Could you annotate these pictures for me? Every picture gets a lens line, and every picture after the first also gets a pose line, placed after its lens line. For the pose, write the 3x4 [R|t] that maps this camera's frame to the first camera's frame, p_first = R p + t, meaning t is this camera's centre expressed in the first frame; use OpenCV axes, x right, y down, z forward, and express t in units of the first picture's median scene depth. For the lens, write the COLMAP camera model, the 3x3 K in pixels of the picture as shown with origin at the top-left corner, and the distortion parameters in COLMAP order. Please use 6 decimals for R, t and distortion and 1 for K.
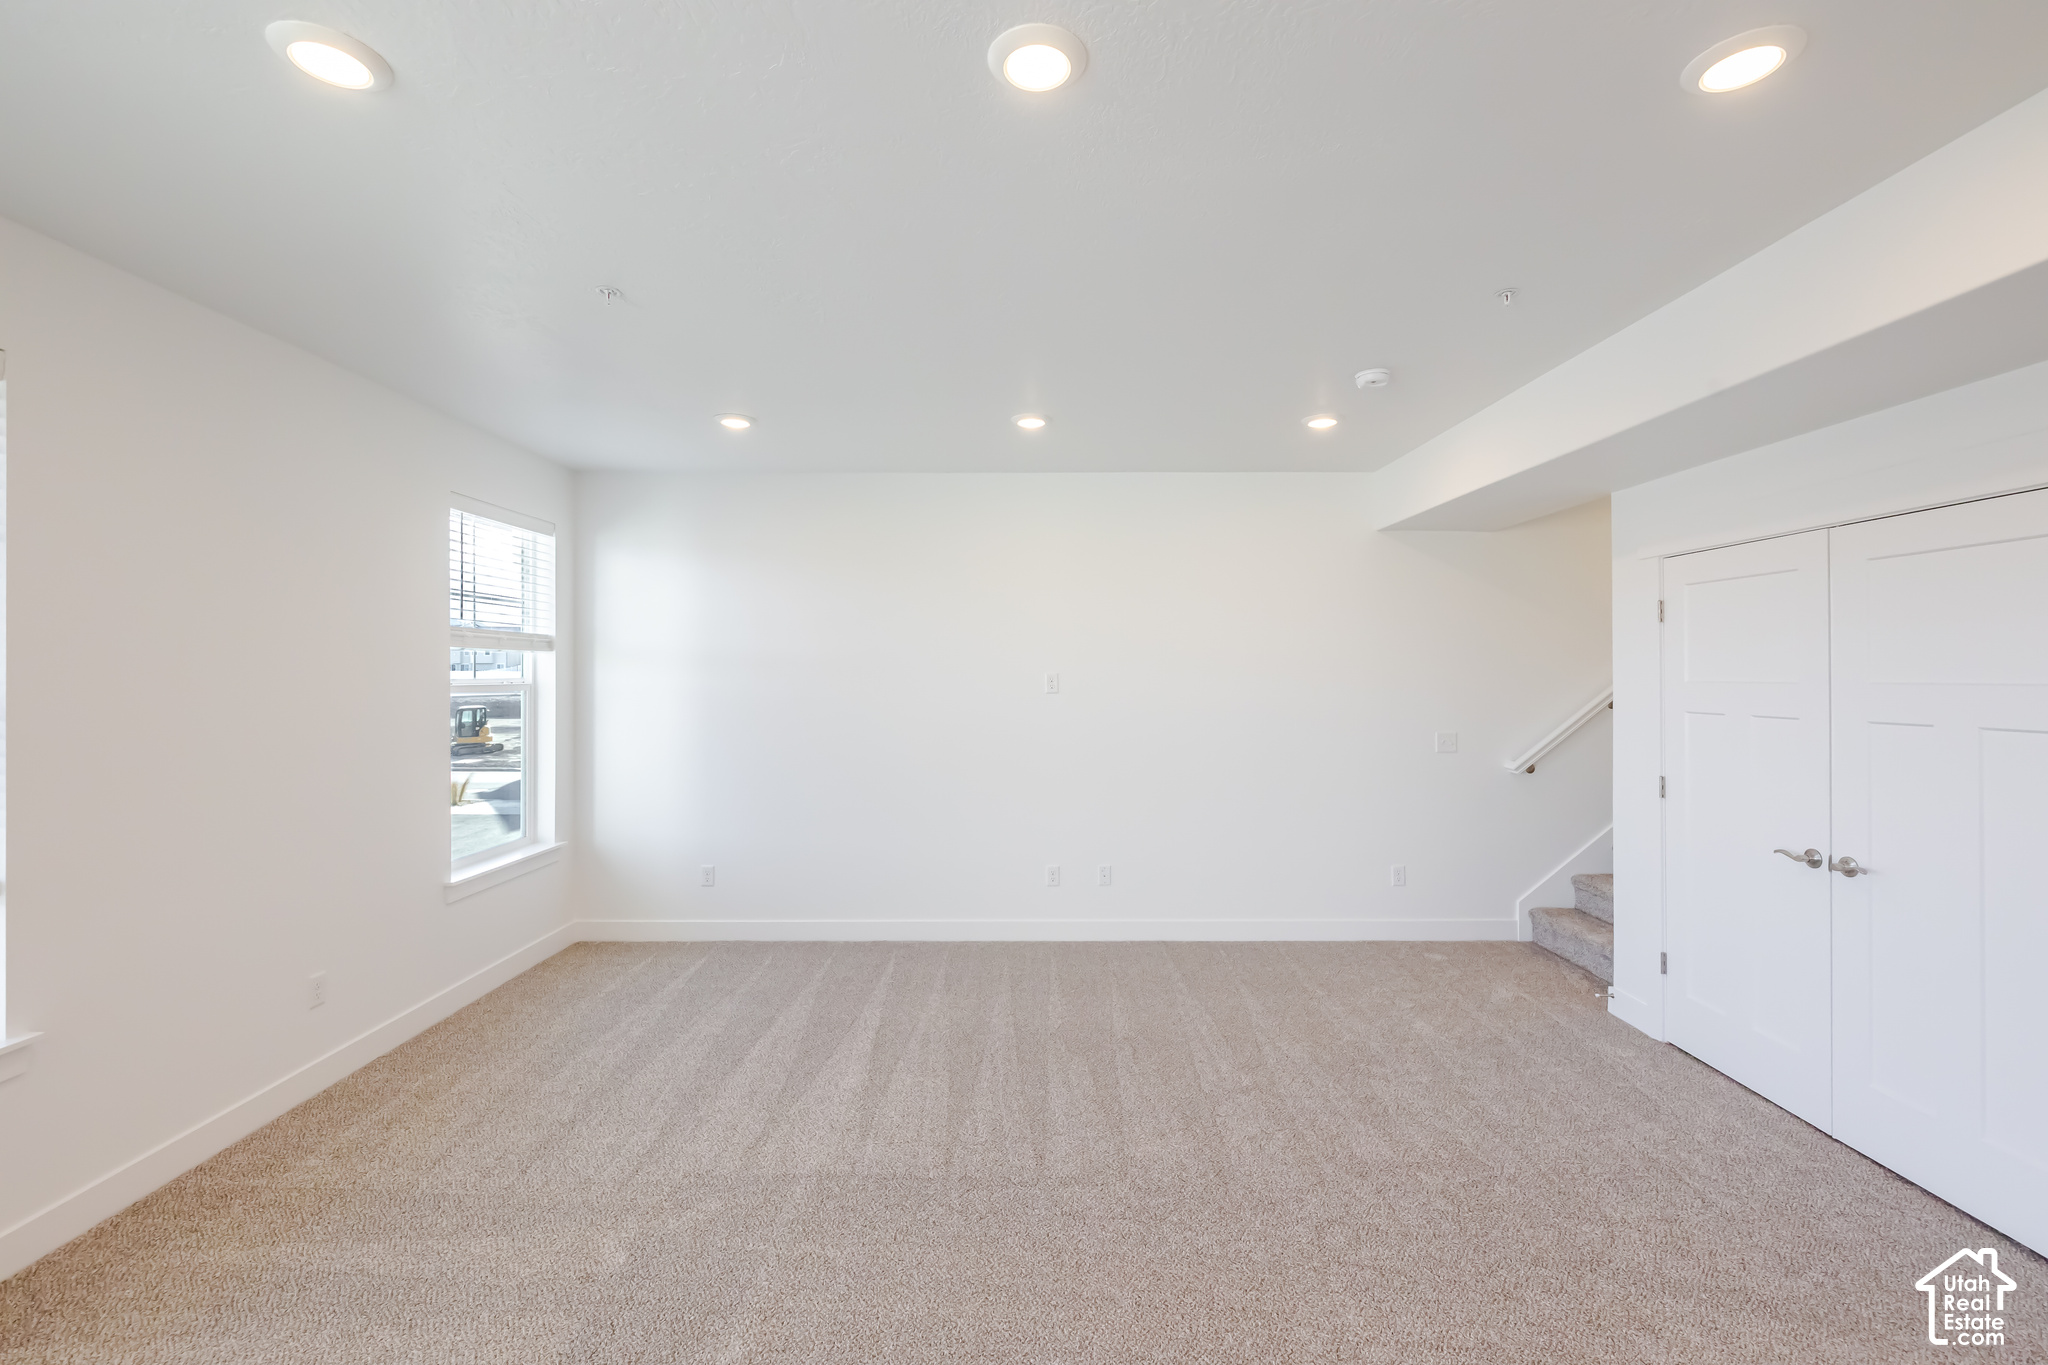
lens RADIAL K [[860.6, 0, 1014.8], [0, 860.6, 675.4], [0, 0, 1]] dist [0.000618, 0.000106]
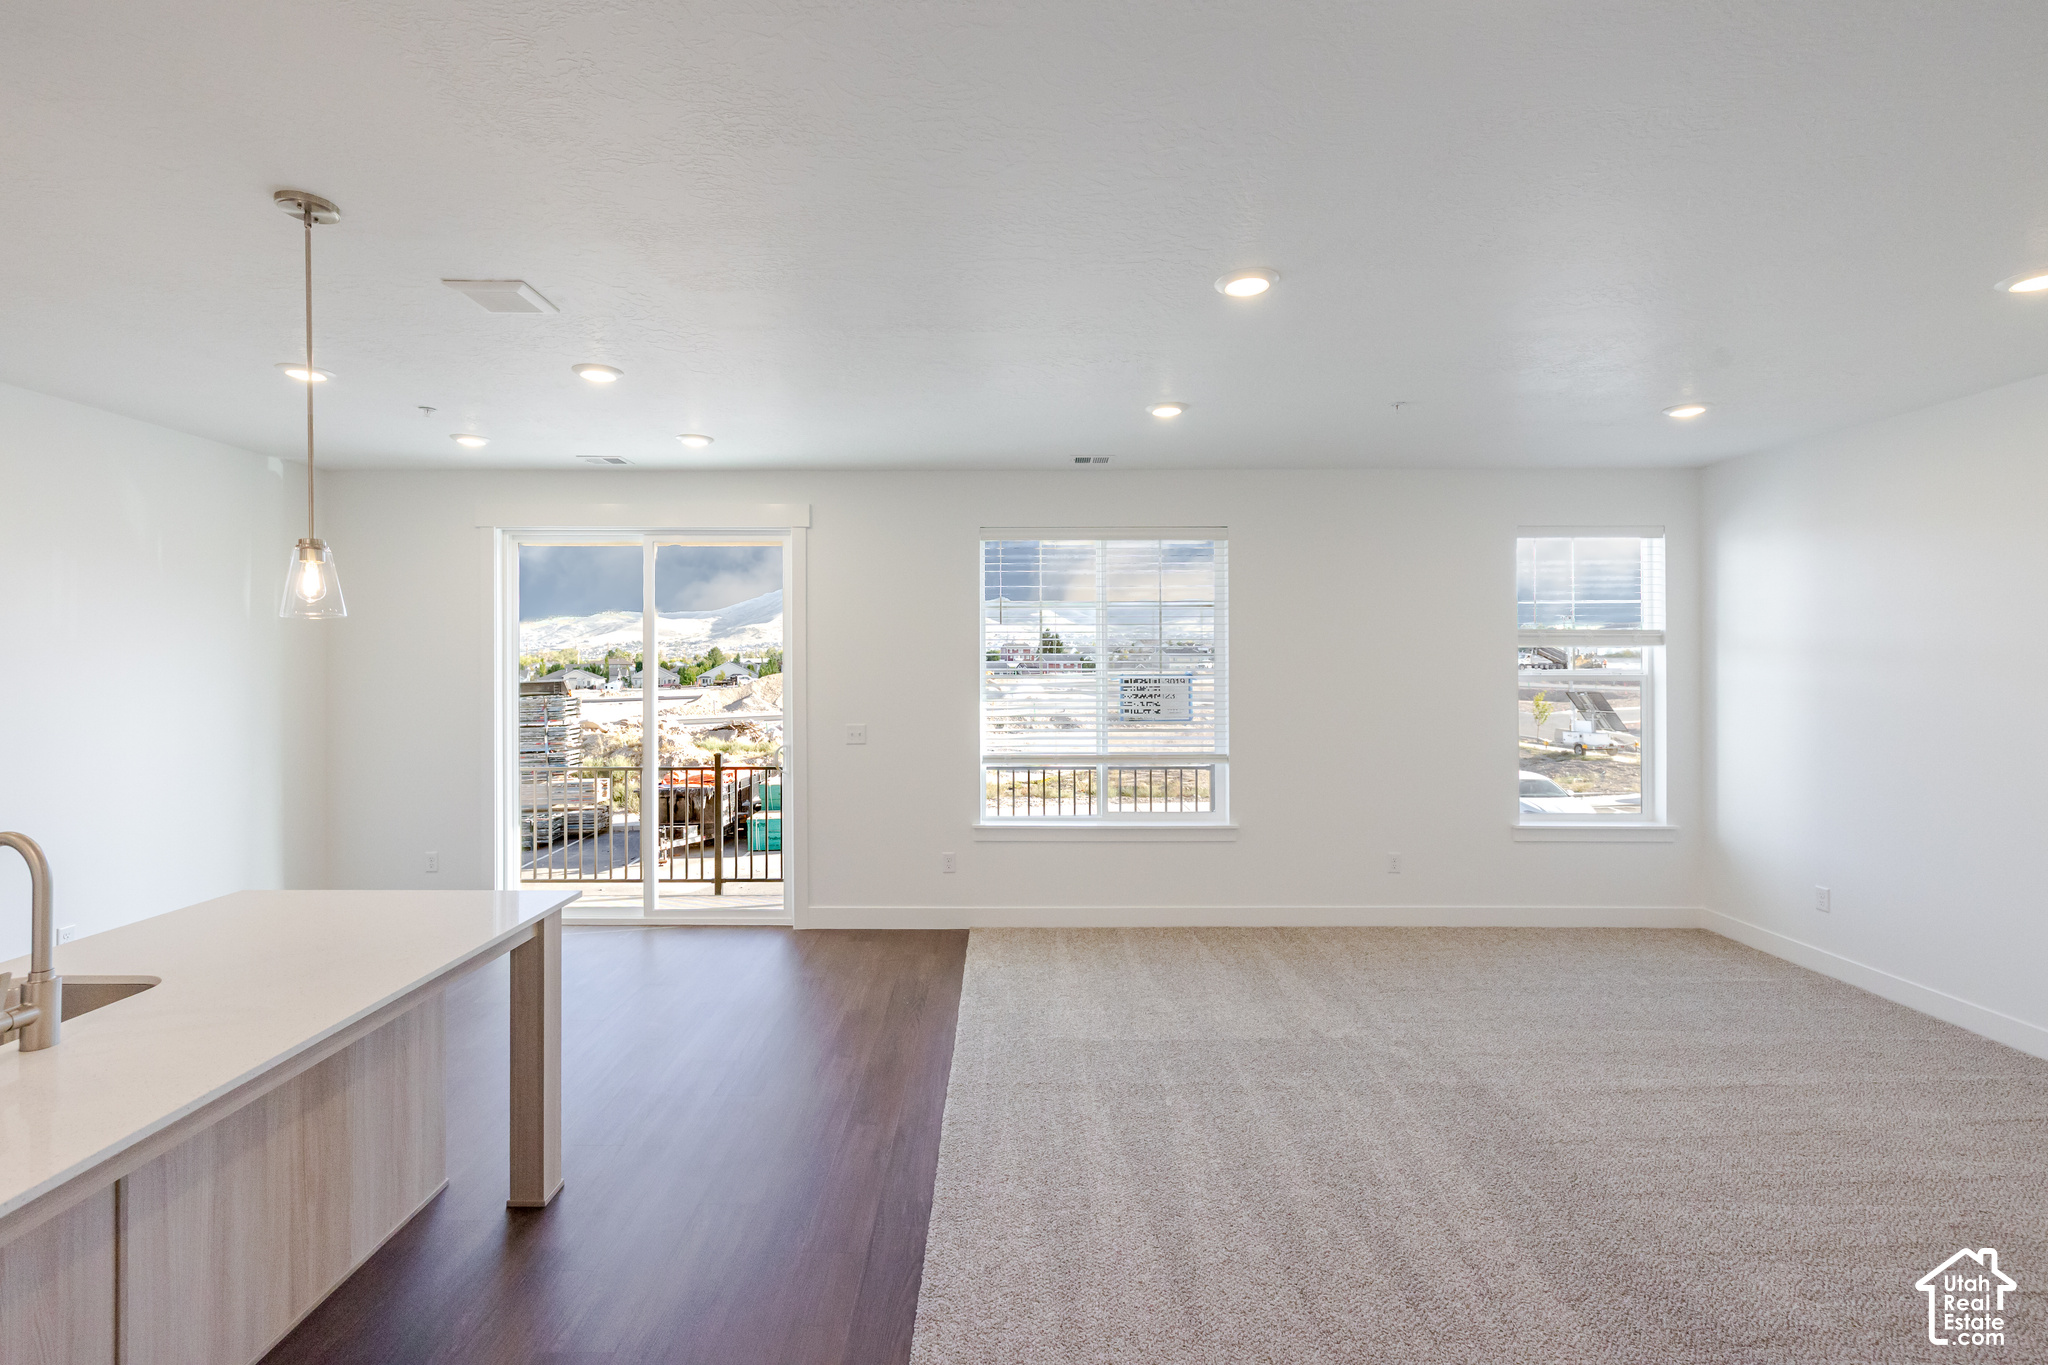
lens RADIAL K [[881.7, 0, 1014.0], [0, 881.7, 666.6], [0, 0, 1]] dist [0.000946, -0.000009]
pose [[0.001719, 0.004190, -0.999990, 0.684825], [0.002562, 0.999988, 0.004195, -0.009863], [0.999995, -0.002569, 0.001709, 0.231954]]
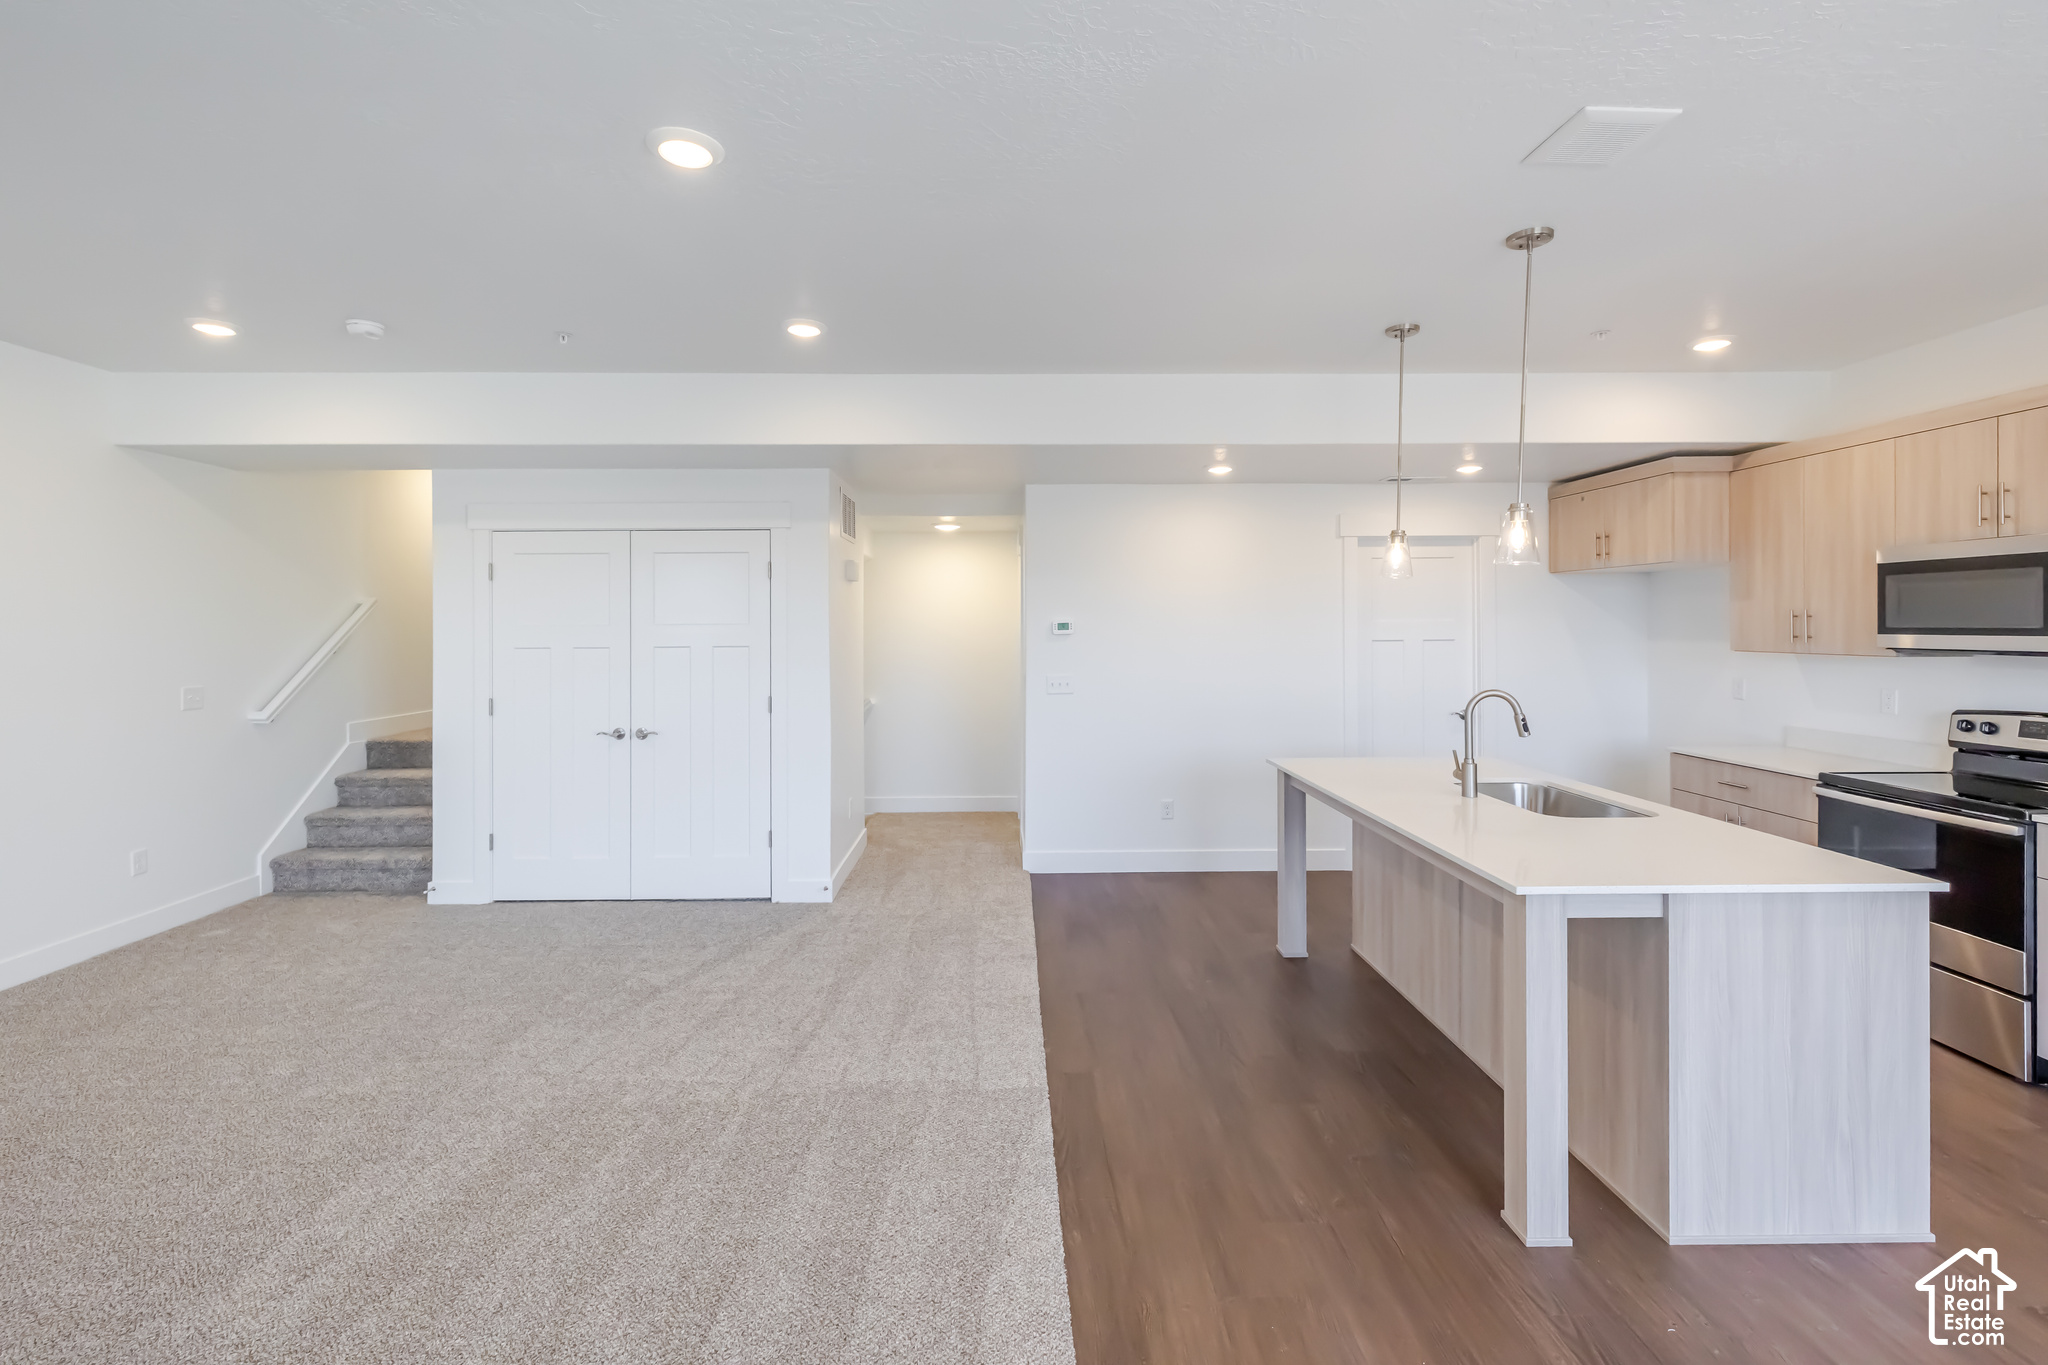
lens RADIAL K [[892.8, 0, 1021.3], [0, 892.8, 617.7], [0, 0, 1]] dist [-0.000413, -0.000219]
pose [[-0.019315, 0.004497, 0.999803, -0.559505], [0.004952, 0.999978, -0.004402, 0.004572], [-0.999801, 0.004866, -0.019337, 0.203175]]
